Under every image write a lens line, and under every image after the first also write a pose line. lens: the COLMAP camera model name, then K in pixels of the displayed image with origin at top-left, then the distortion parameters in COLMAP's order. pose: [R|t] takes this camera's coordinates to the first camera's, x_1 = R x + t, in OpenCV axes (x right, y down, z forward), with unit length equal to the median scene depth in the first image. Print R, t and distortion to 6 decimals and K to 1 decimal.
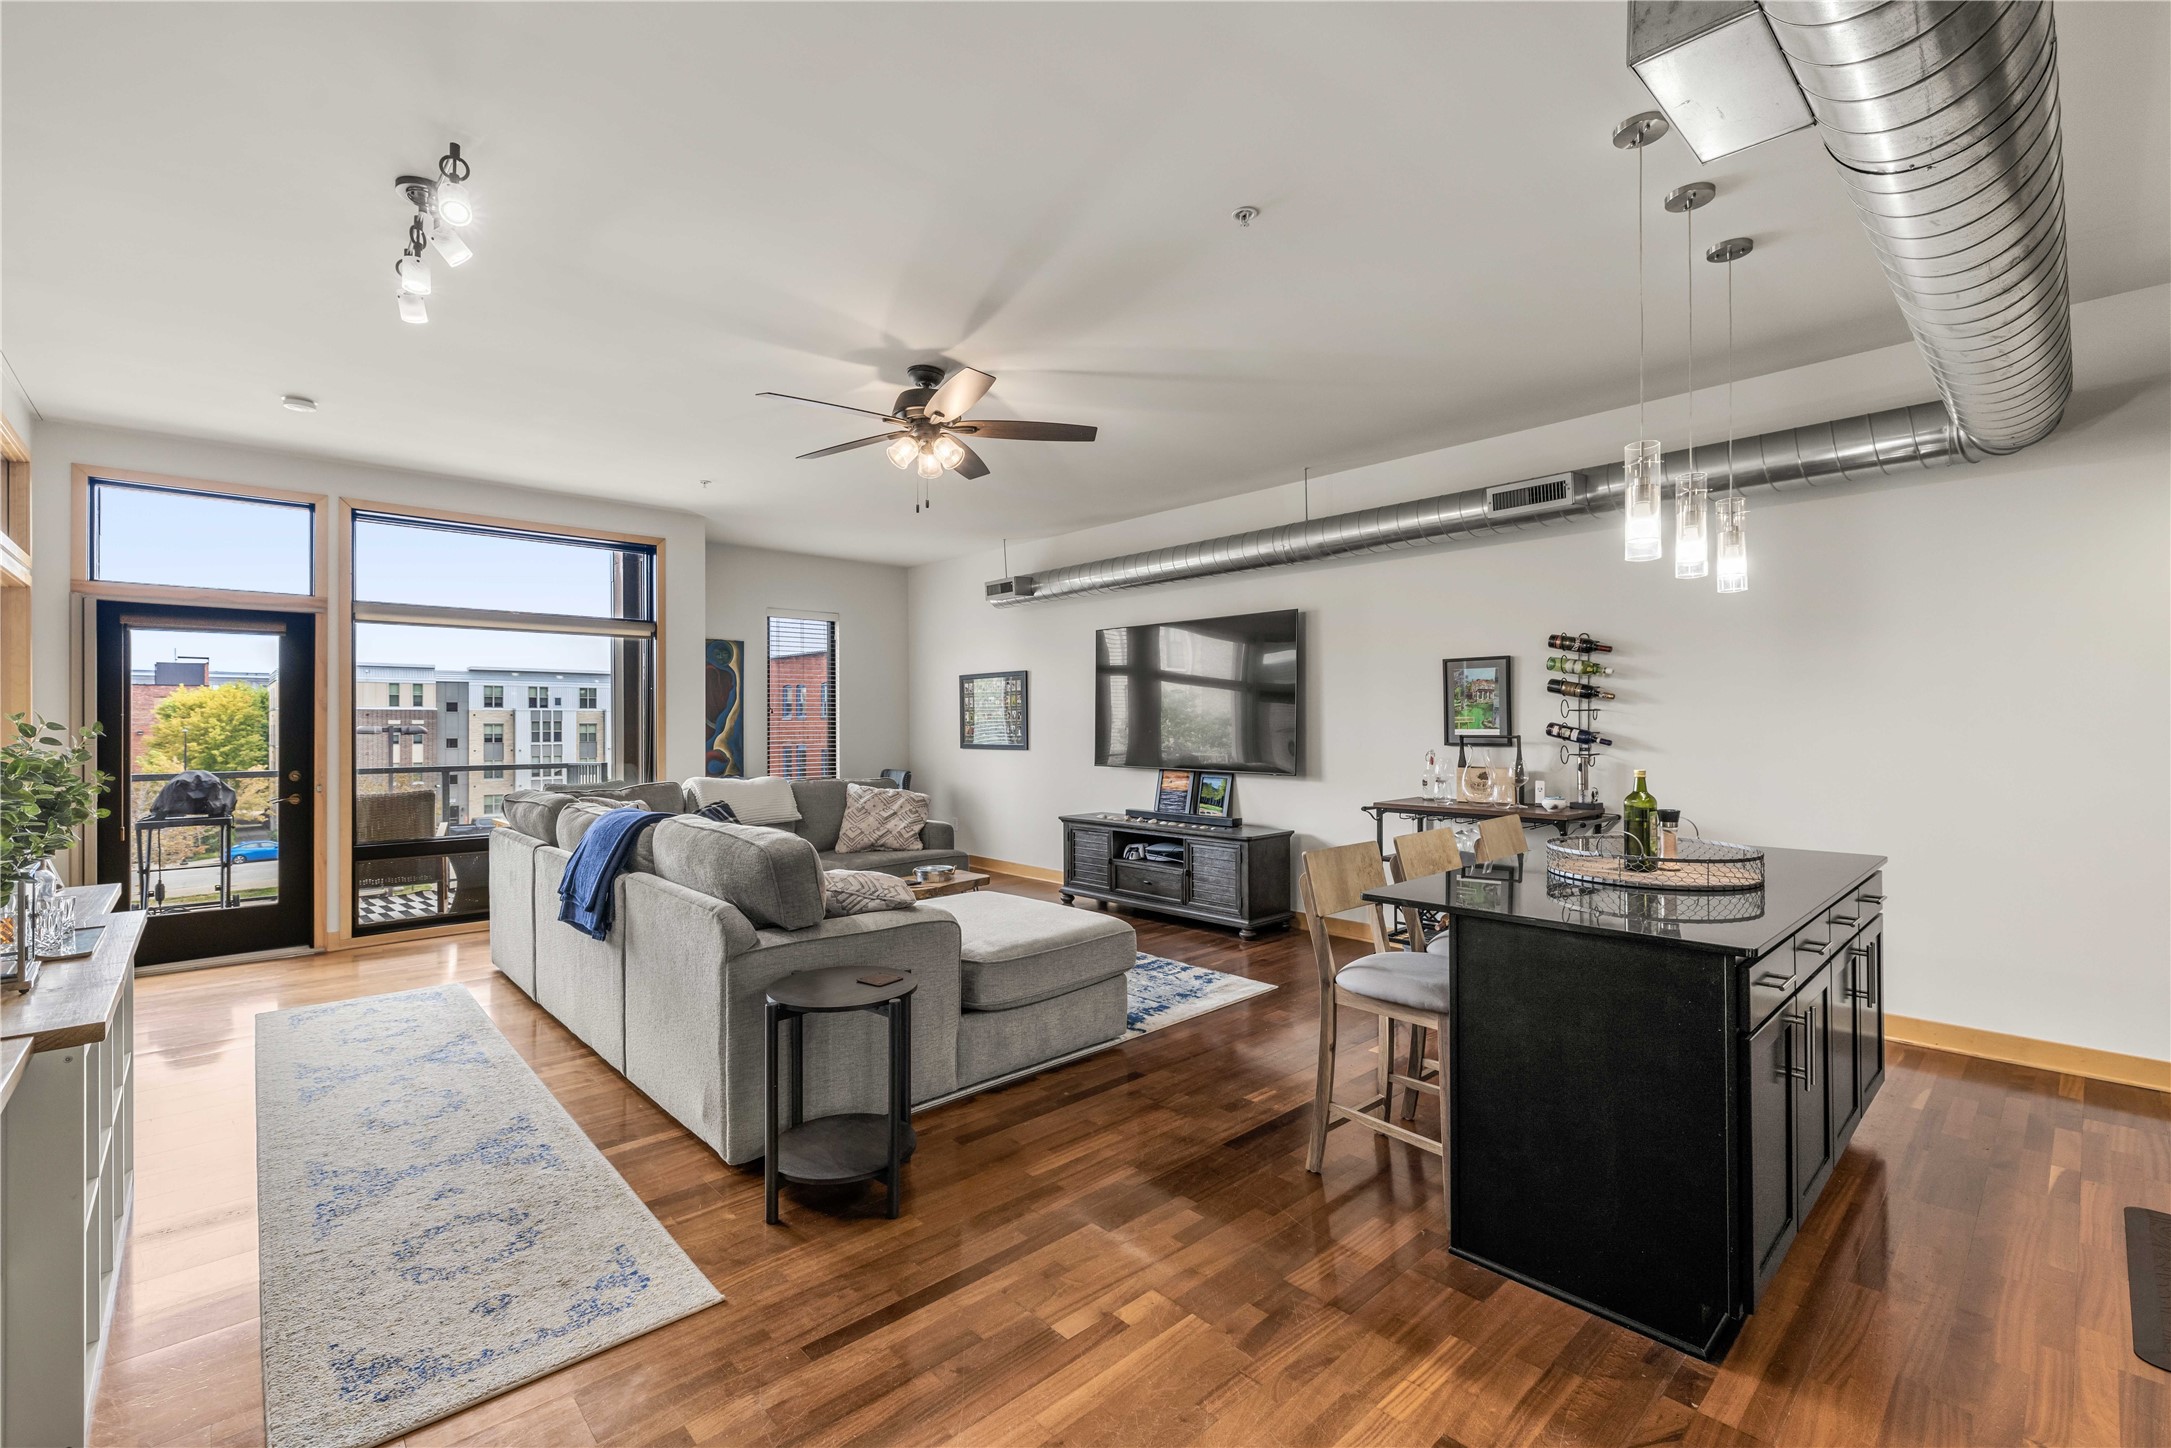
lens RADIAL K [[916.8, 0, 1085.4], [0, 916.8, 725.2], [0, 0, 1]] dist [0.000356, 0.000191]
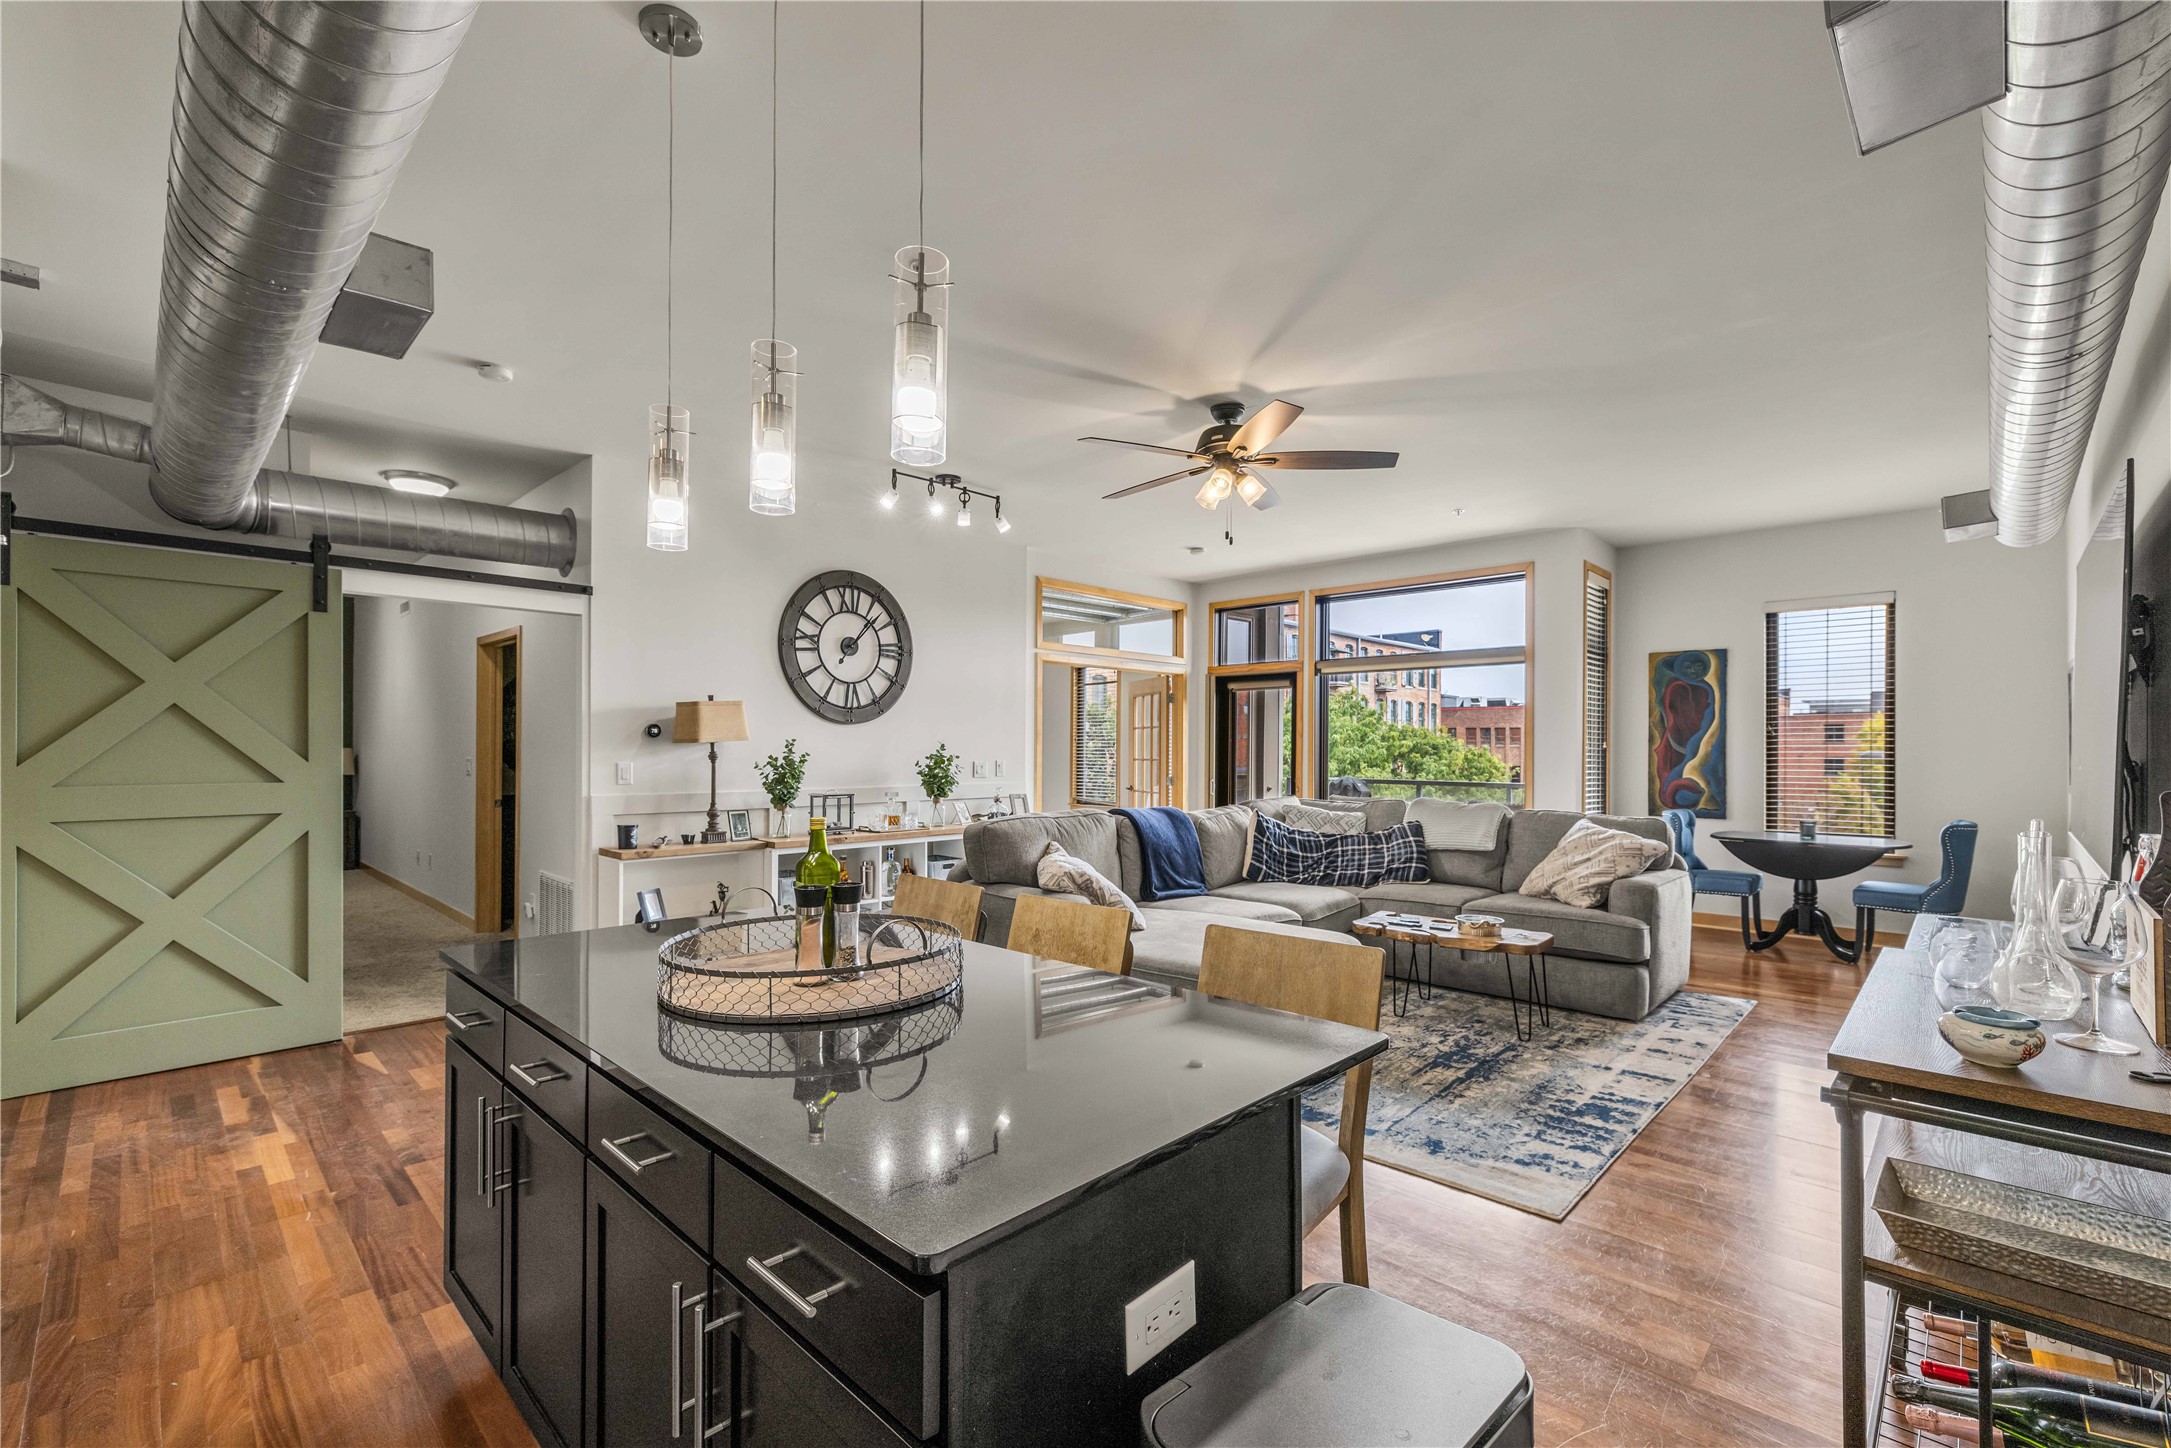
lens RADIAL K [[916.8, 0, 1094.2], [0, 916.8, 747.5], [0, 0, 1]] dist [0.000356, 0.000191]
pose [[0.050621, 0.004147, -0.998709, 0.711528], [-0.006802, 0.999970, 0.003808, -0.000842], [0.998695, 0.006600, 0.050648, 0.654327]]
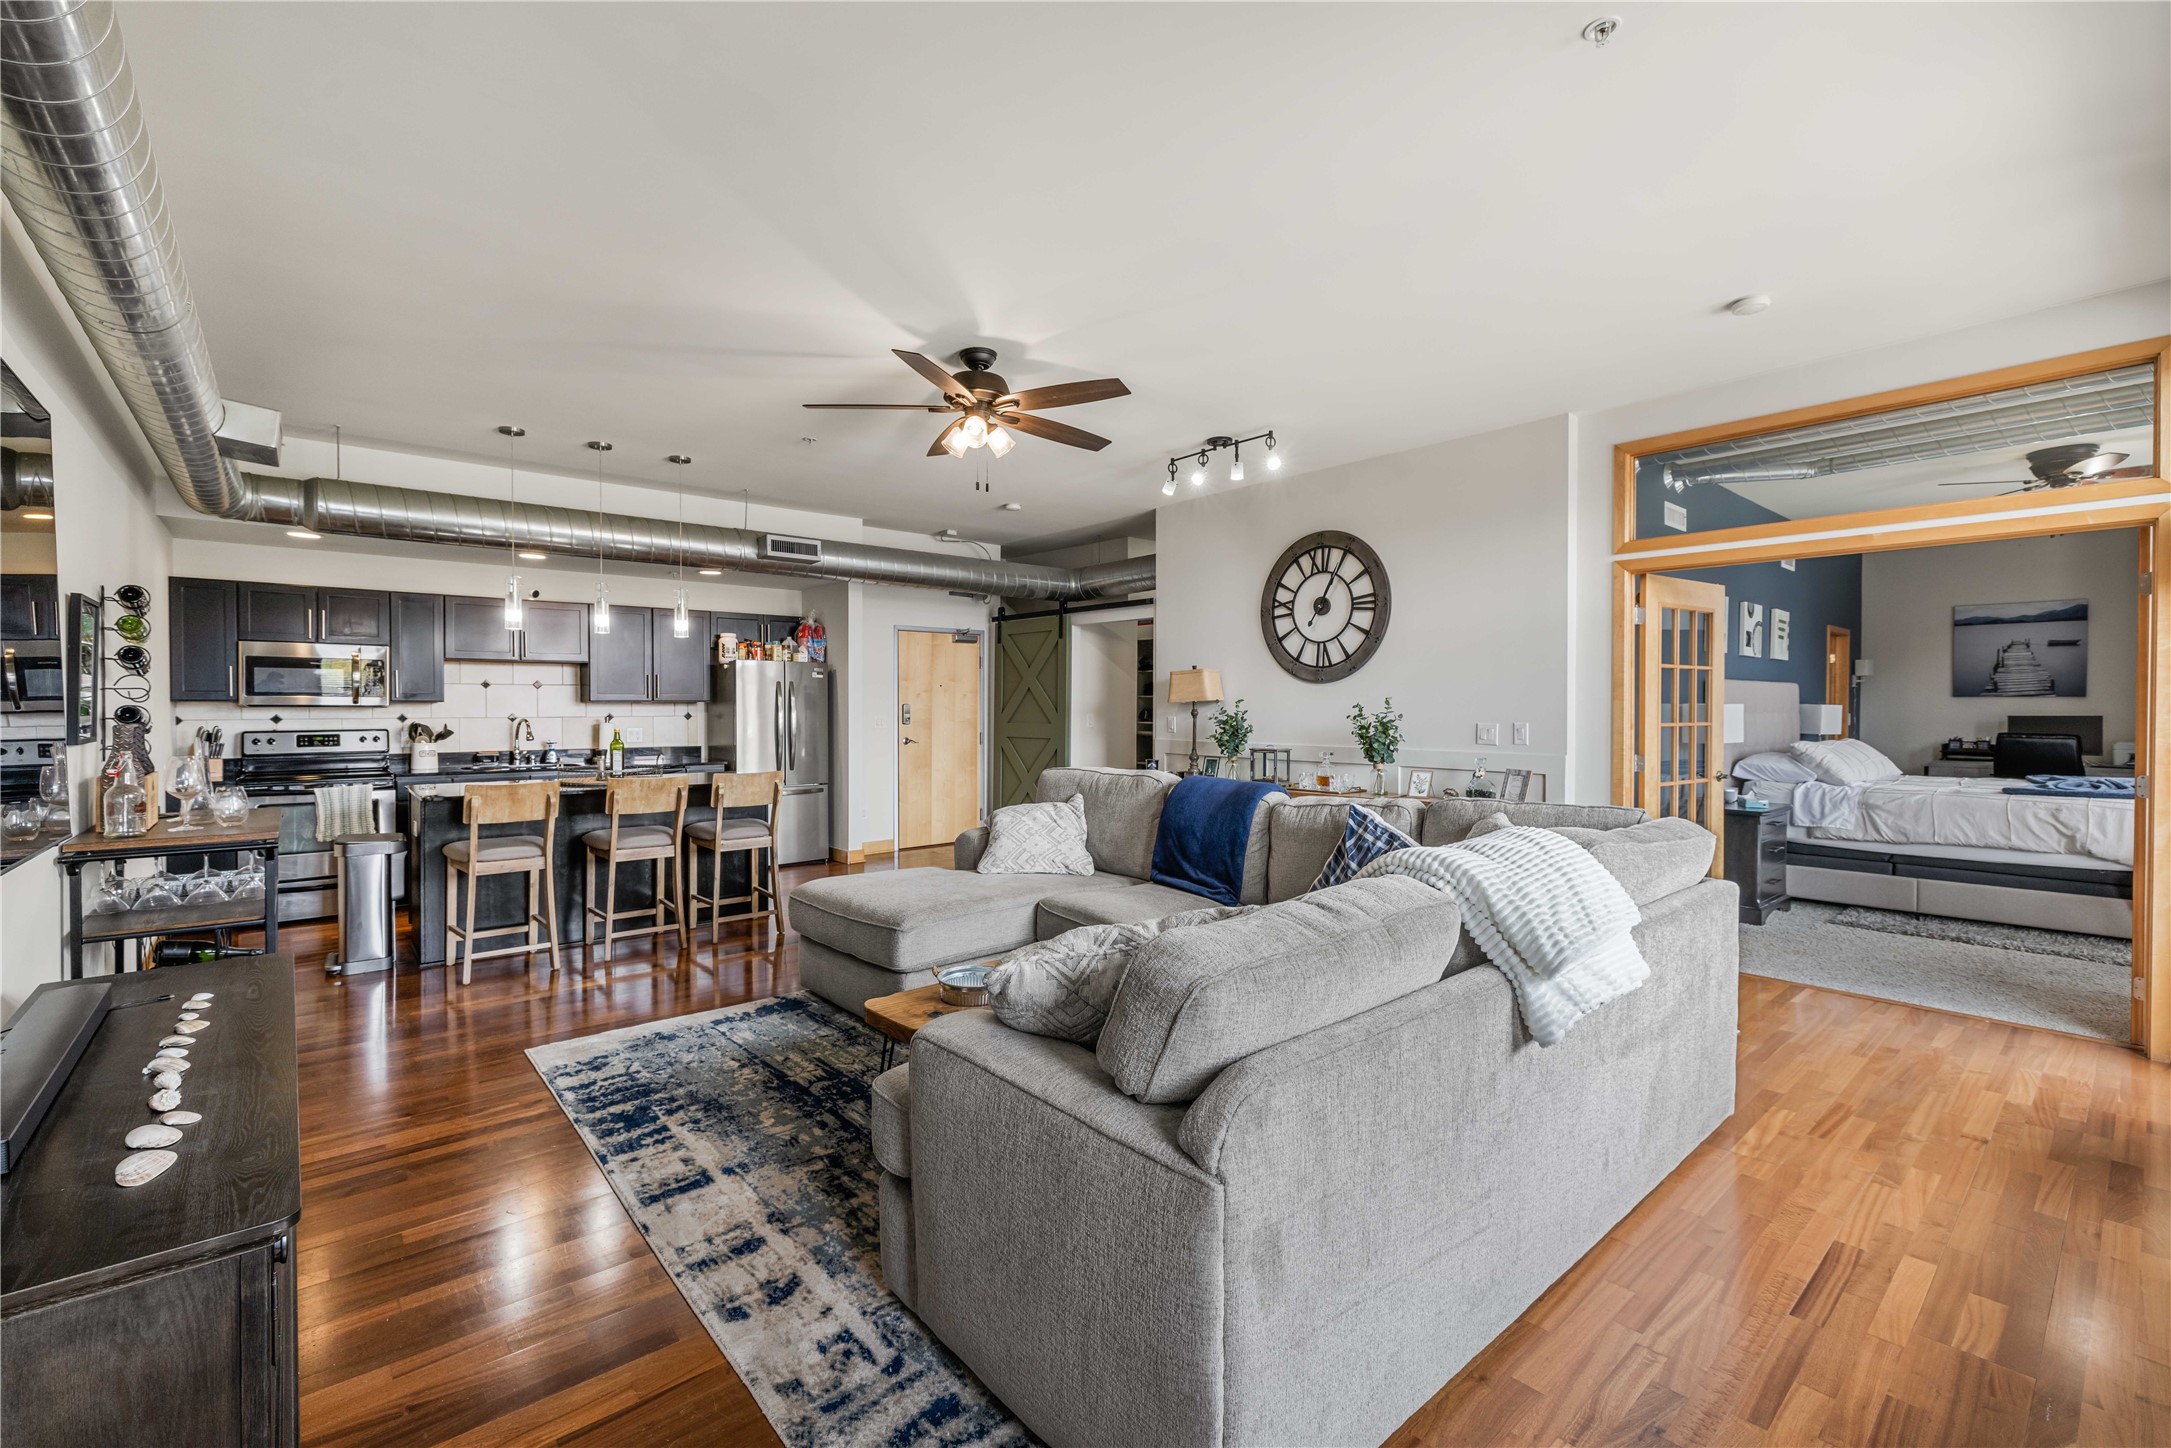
lens RADIAL K [[916.8, 0, 1097.5], [0, 916.8, 715.1], [0, 0, 1]] dist [0.000356, 0.000191]
pose [[-0.999515, 0.005548, 0.030654, -0.275596], [0.005979, 0.999884, 0.013984, -0.000442], [-0.030573, 0.014160, -0.999432, 1.654714]]
